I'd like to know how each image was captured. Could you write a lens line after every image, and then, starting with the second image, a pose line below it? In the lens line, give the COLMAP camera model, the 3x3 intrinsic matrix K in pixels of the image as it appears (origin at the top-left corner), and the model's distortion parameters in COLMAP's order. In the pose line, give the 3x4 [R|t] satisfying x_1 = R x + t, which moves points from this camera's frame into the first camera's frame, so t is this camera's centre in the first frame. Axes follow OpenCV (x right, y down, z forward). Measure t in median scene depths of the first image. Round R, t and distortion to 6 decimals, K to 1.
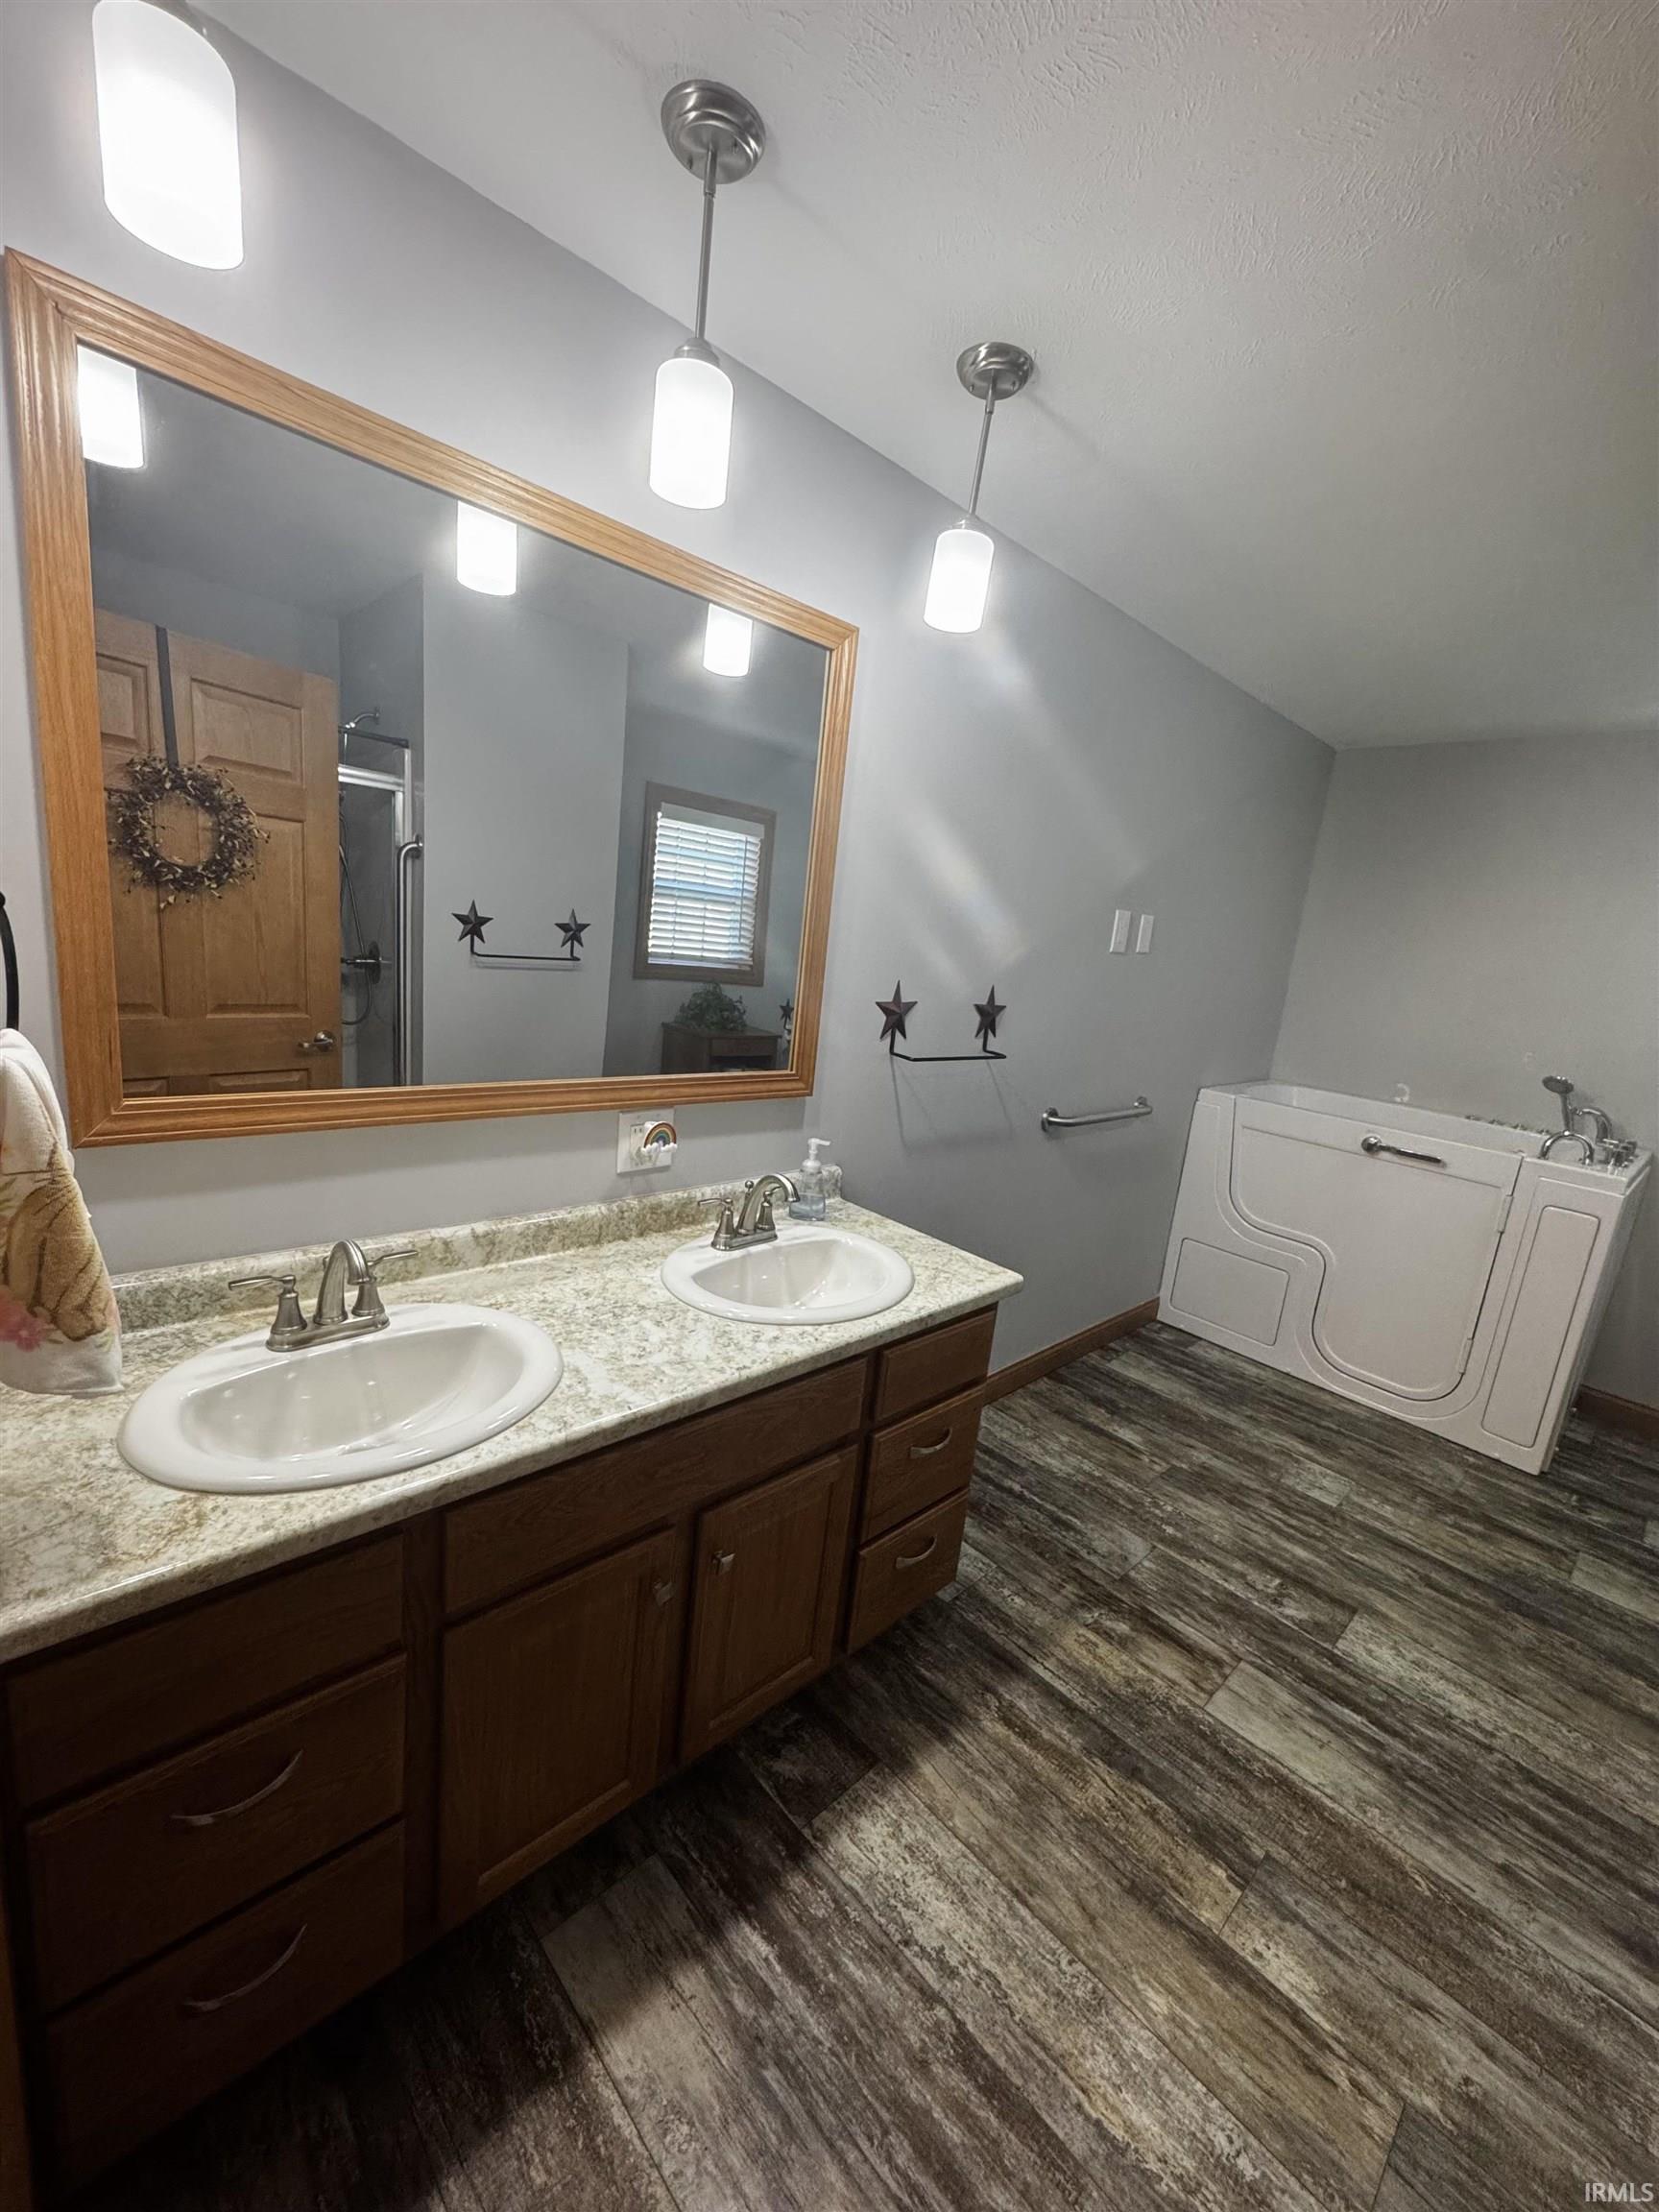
lens RADIAL K [[888.1, 0, 824.8], [0, 888.1, 1146.5], [0, 0, 1]] dist [-0.002456, 0.000638]
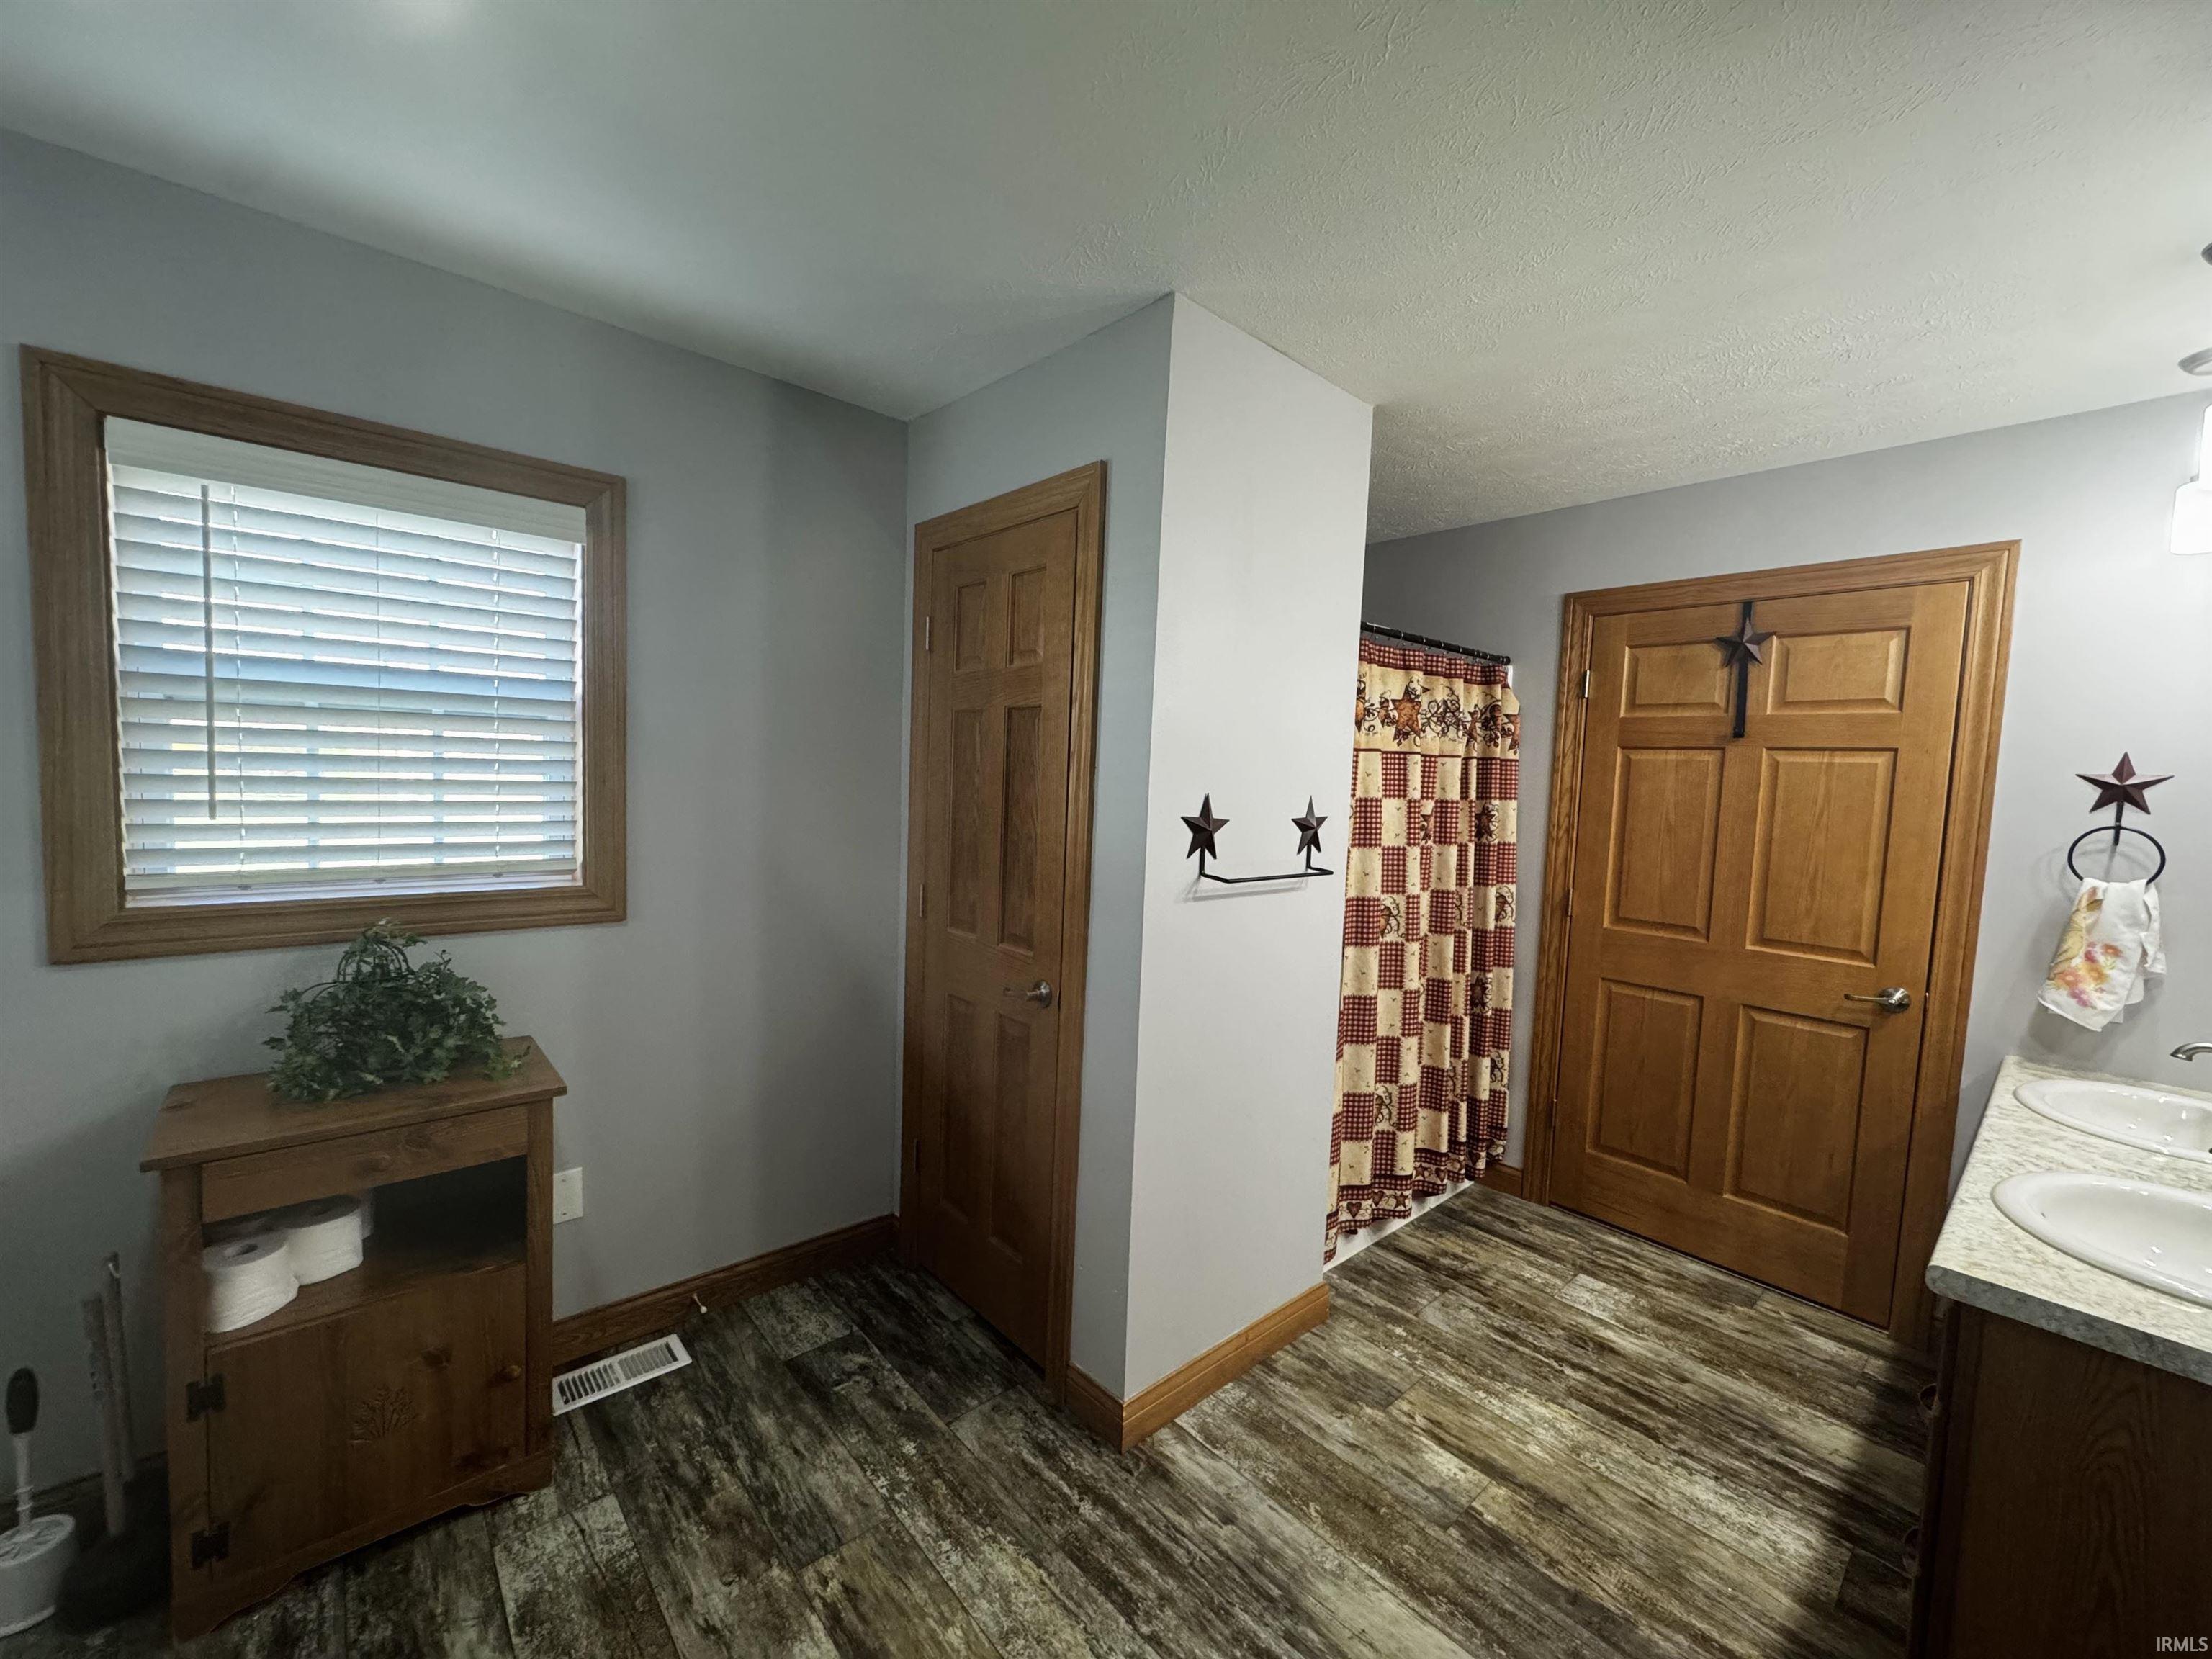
lens RADIAL K [[888.1, 0, 1108.1], [0, 888.1, 825.7], [0, 0, 1]] dist [-0.002456, 0.000638]
pose [[-0.988824, -0.147458, 0.021972, 1.052365], [-0.133816, 0.942824, 0.305247, -0.354987], [-0.065727, 0.298896, -0.952020, 1.870897]]
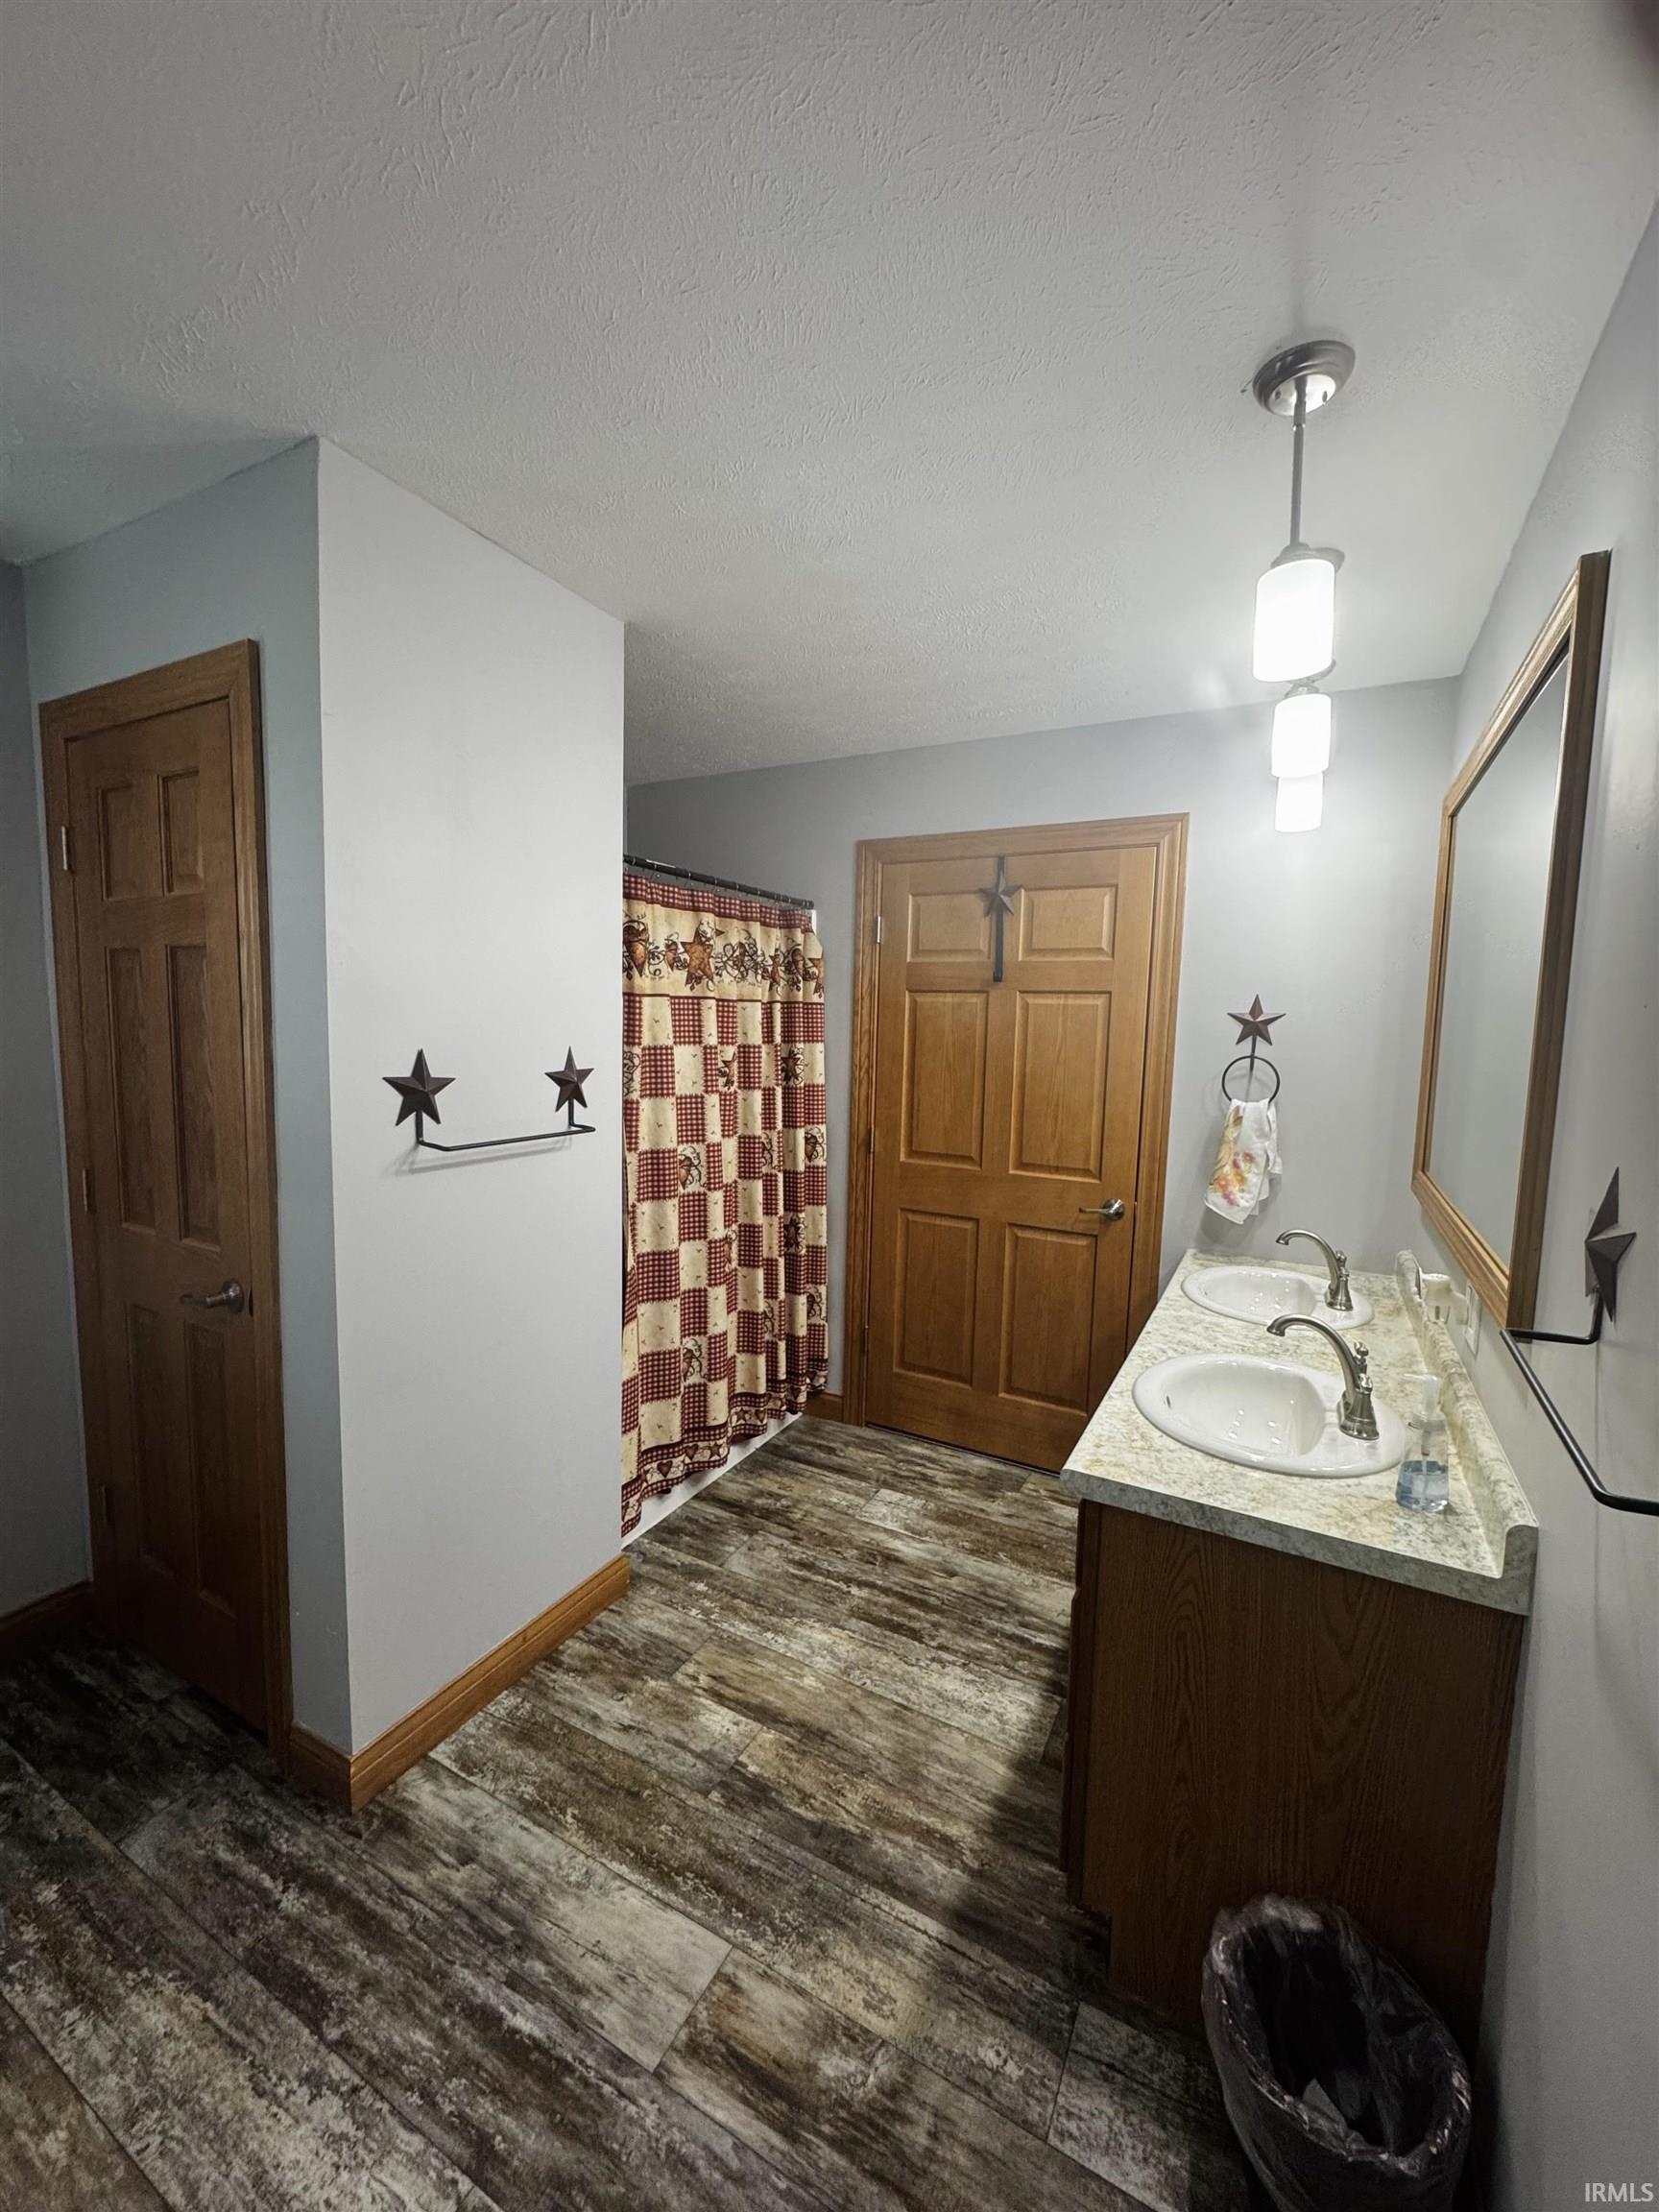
lens RADIAL K [[888.1, 0, 831.5], [0, 888.1, 1100.2], [0, 0, 1]] dist [-0.002456, 0.000638]
pose [[-0.942448, -0.102603, -0.318220, 0.808498], [-0.198026, 0.938155, 0.283991, -0.383437], [0.269401, 0.330662, -0.904481, 1.790489]]
